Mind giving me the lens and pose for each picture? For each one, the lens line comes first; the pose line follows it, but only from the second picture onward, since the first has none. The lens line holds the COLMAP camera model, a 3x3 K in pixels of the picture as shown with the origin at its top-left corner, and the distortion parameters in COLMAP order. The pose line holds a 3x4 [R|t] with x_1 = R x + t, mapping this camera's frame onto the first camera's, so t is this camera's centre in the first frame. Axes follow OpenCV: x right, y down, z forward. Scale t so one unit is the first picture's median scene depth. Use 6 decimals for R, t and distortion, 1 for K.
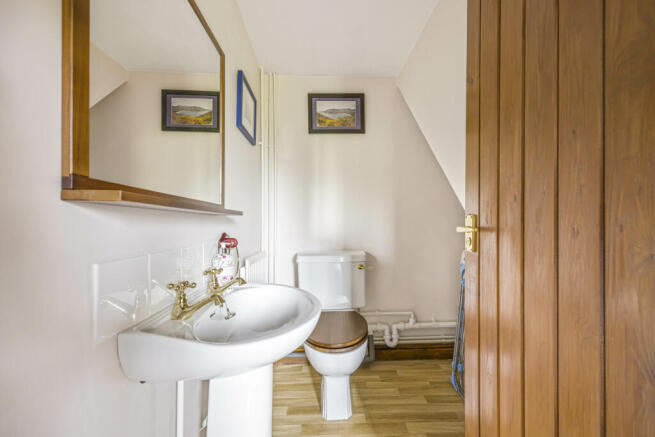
lens RADIAL K [[262.0, 0, 331.4], [0, 262.0, 222.0], [0, 0, 1]] dist [-0.008931, -0.000309]
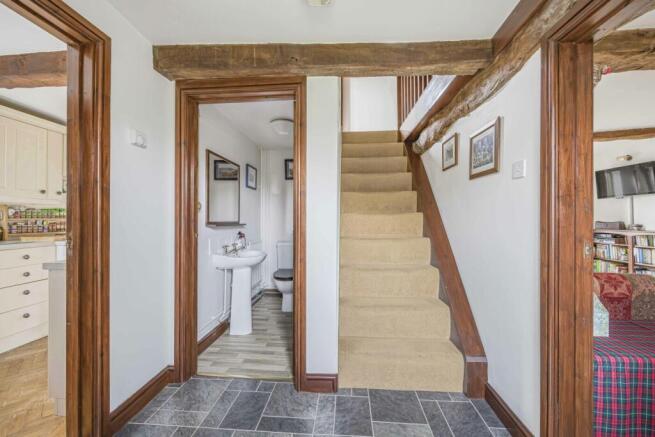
lens RADIAL K [[262.0, 0, 331.4], [0, 262.0, 222.0], [0, 0, 1]] dist [-0.008931, -0.000309]
pose [[0.993605, -0.001214, -0.112902, 0.892278], [0.001645, 0.999992, 0.003721, -0.071023], [0.112896, -0.003883, 0.993599, -1.680905]]
